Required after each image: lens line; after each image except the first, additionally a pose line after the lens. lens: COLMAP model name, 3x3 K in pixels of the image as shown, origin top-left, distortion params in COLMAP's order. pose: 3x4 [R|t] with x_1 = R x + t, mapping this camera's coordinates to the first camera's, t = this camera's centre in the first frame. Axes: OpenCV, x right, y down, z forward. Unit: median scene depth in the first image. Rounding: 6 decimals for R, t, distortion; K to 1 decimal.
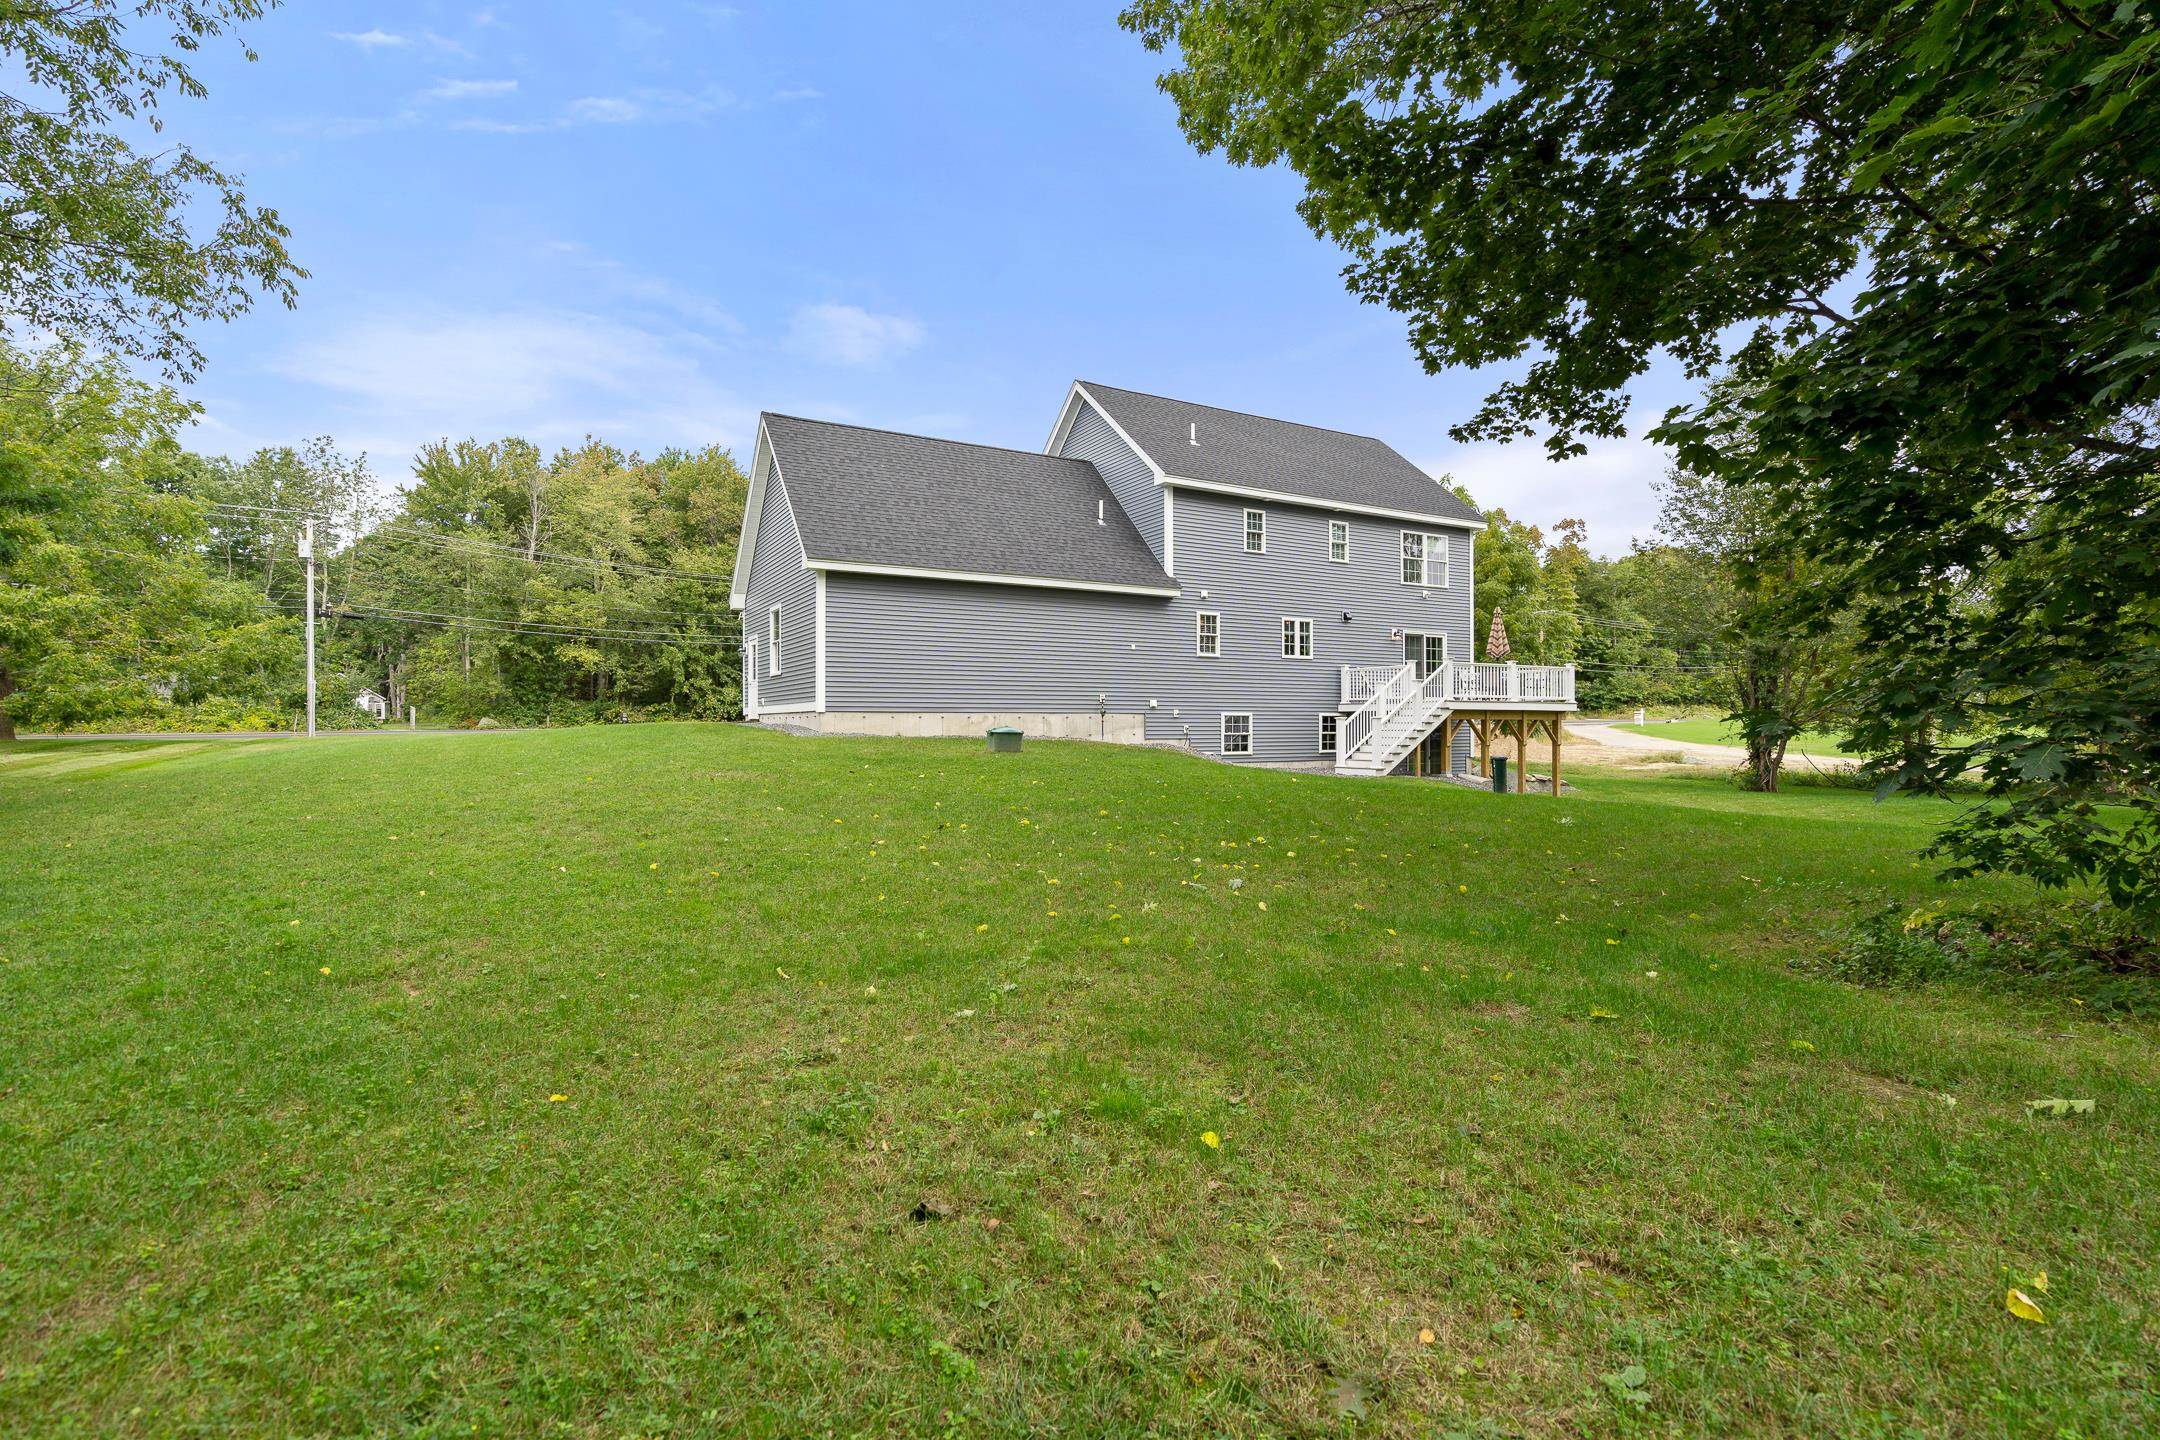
lens RADIAL K [[990.0, 0, 1096.5], [0, 990.0, 721.6], [0, 0, 1]] dist [-0.002910, 0.003710]
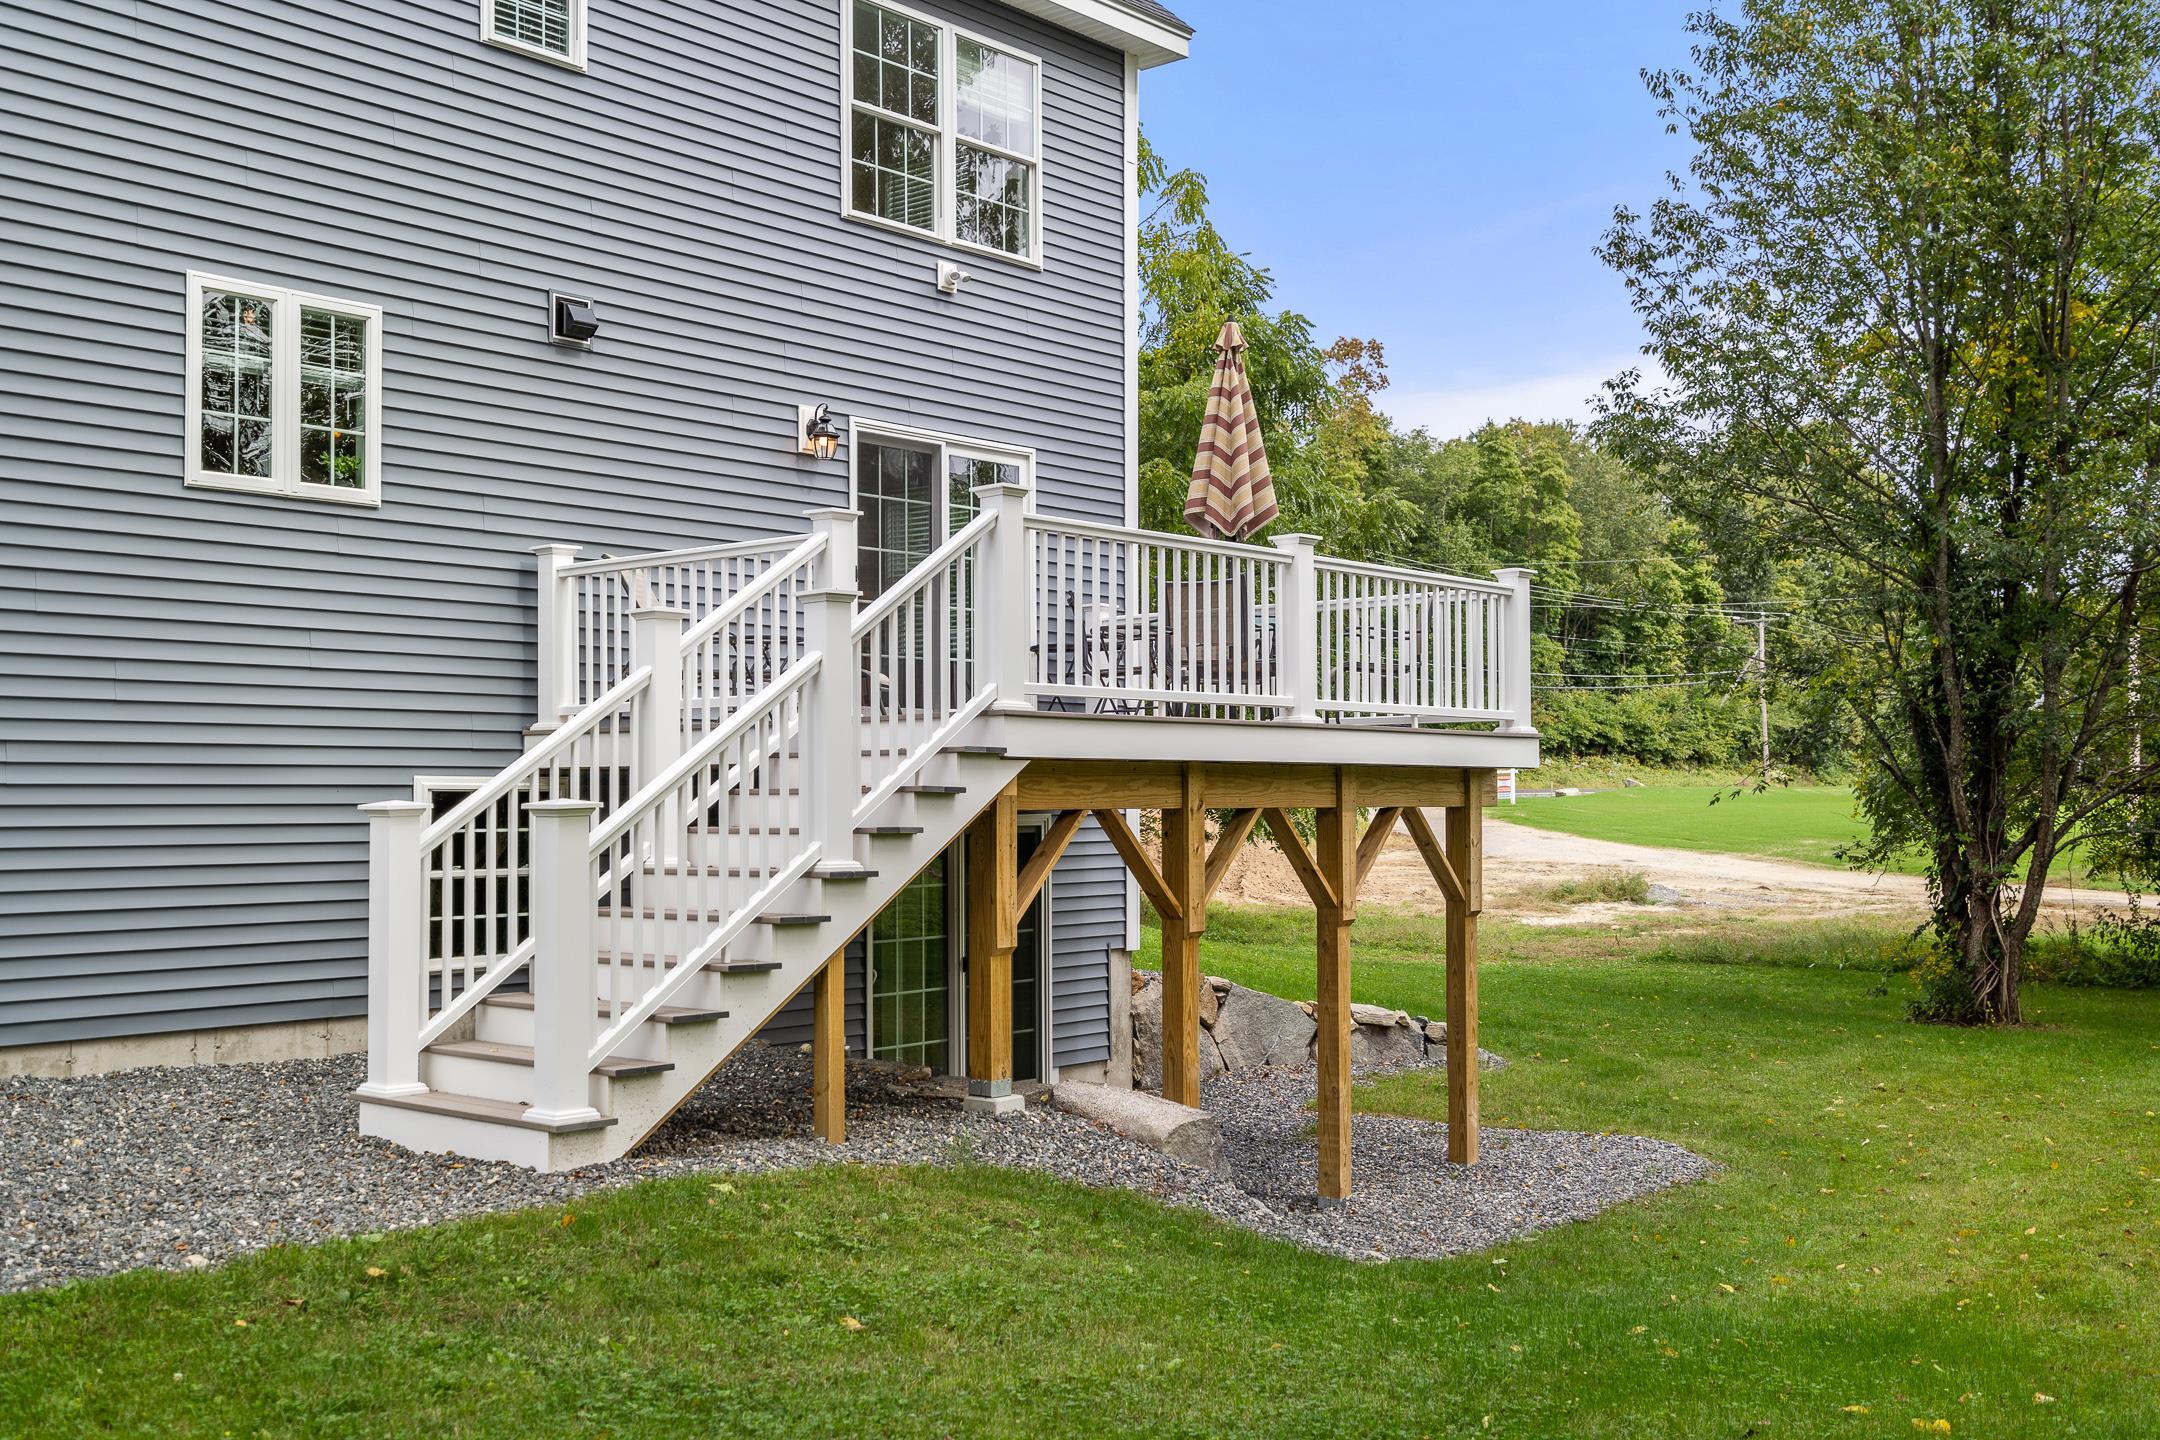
lens RADIAL K [[2111.9, 0, 1078.8], [0, 2111.9, 726.0], [0, 0, 1]] dist [0.036684, 0.000000]
pose [[0.946576, 0.007101, 0.322403, 0.216294], [0.002918, 0.999528, -0.030583, -0.005240], [-0.322468, 0.029890, 0.946108, 0.555593]]
